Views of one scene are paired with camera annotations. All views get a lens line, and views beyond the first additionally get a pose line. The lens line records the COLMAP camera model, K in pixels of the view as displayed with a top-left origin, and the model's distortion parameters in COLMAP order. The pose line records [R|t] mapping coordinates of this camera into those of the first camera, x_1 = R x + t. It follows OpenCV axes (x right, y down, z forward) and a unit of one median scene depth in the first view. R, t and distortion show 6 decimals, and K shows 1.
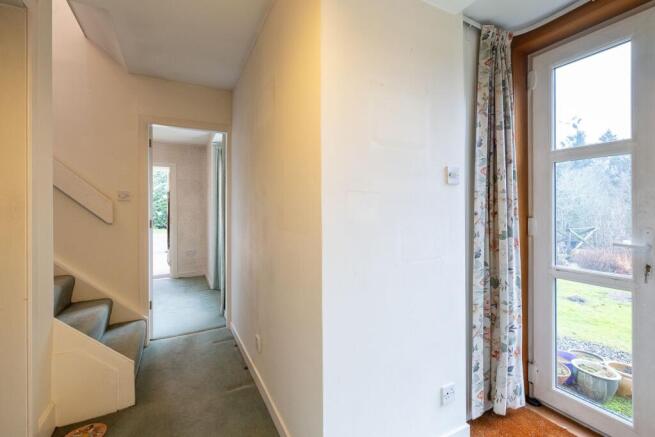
lens RADIAL K [[290.8, 0, 331.7], [0, 290.8, 207.5], [0, 0, 1]] dist [-0.000465, 0.000172]
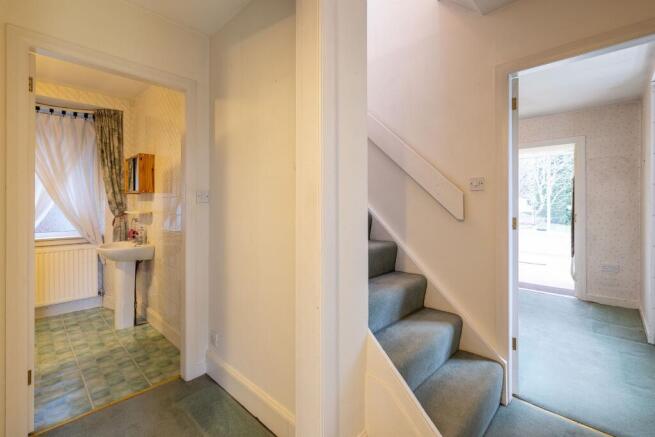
lens RADIAL K [[290.8, 0, 331.7], [0, 290.8, 207.5], [0, 0, 1]] dist [-0.000465, 0.000172]
pose [[0.312252, 0.007301, -0.949971, -0.122068], [0.011571, 0.999867, 0.011488, 0.008185], [0.949929, -0.014579, 0.312126, 0.408395]]
